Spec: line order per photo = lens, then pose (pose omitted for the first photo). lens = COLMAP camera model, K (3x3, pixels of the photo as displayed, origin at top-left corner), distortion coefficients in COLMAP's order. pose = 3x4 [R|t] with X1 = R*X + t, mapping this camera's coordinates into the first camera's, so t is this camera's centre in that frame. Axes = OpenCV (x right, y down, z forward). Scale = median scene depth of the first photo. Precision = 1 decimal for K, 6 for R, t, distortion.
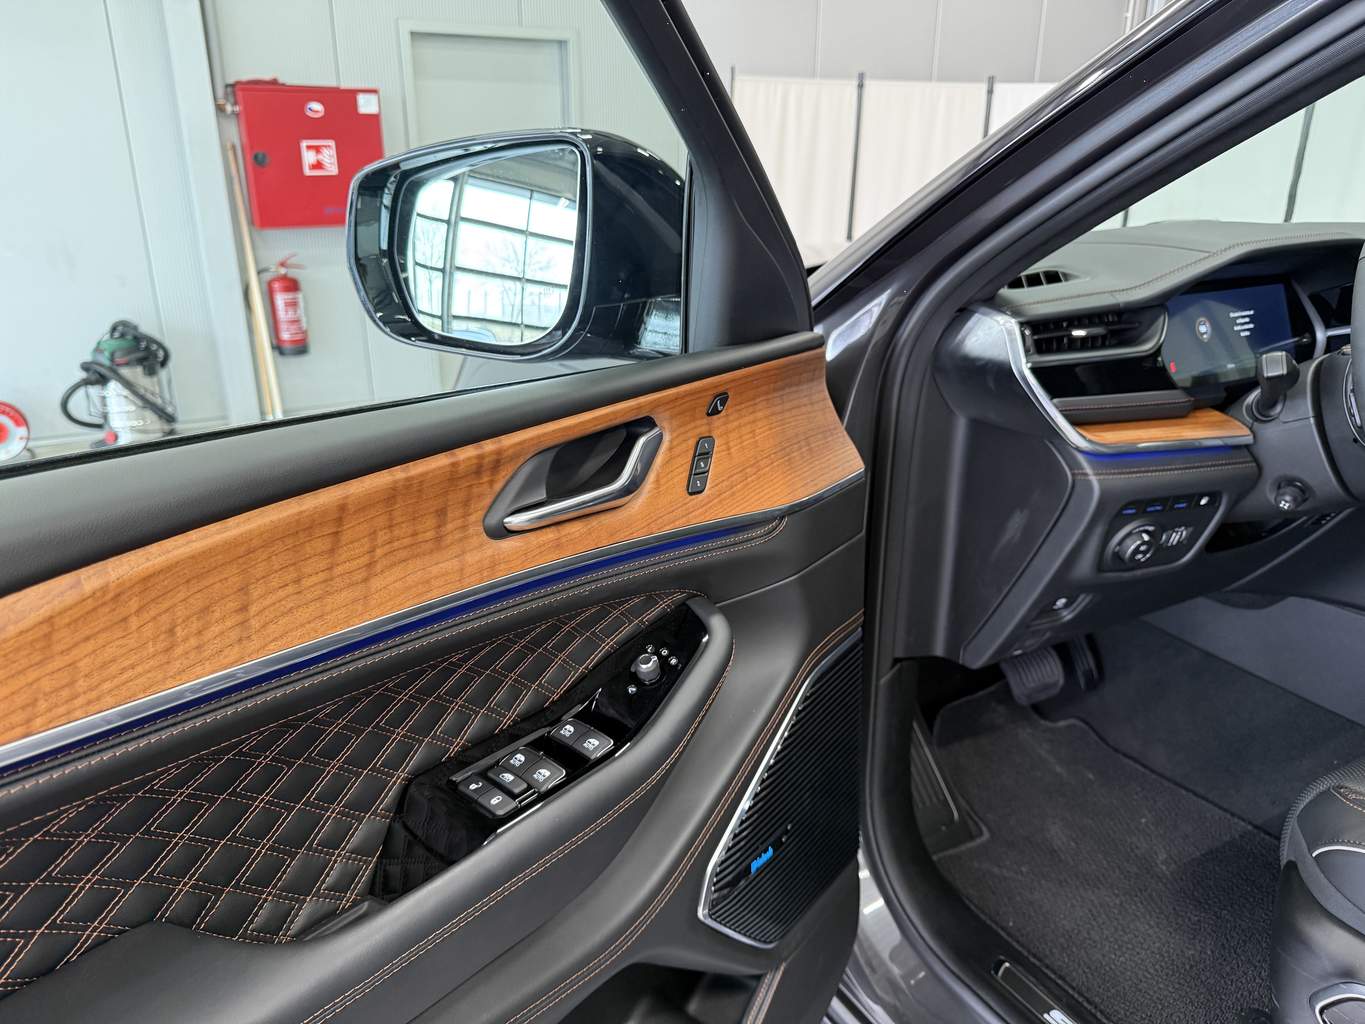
lens RADIAL K [[970.9, 0, 682.5], [0, 970.9, 512.0], [0, 0, 1]] dist [0.046816, -0.078311]
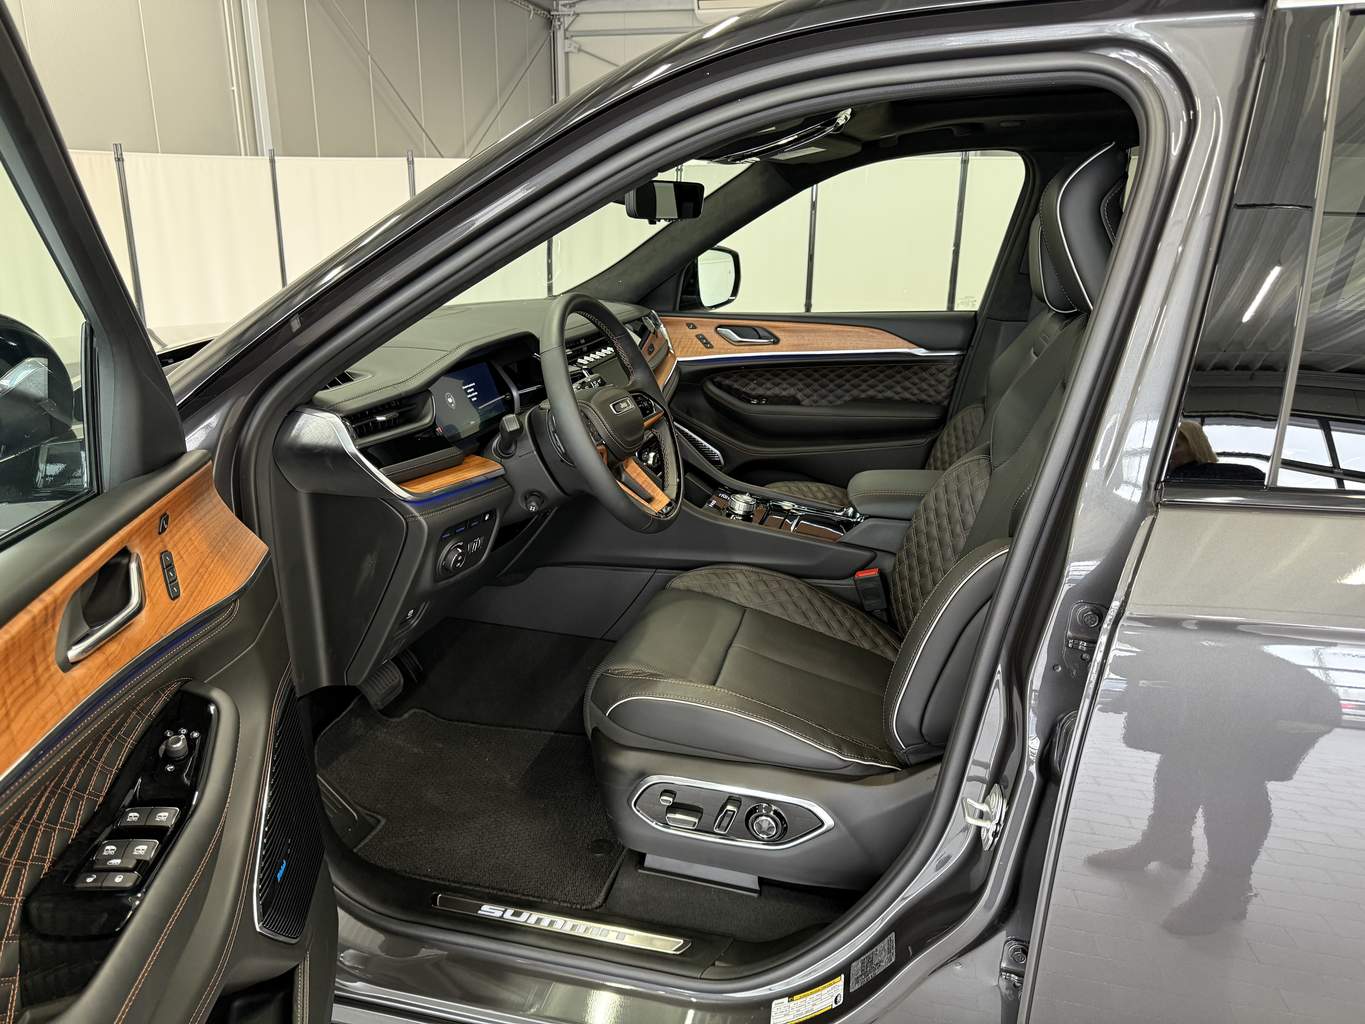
lens RADIAL K [[951.0, 0, 686.7], [0, 951.0, 518.3], [0, 0, 1]] dist [0.097430, -0.146903]
pose [[0.682477, -0.213023, 0.699175, -0.278348], [0.238841, 0.969070, 0.062118, -0.028197], [-0.690782, 0.124598, 0.712247, -0.242410]]
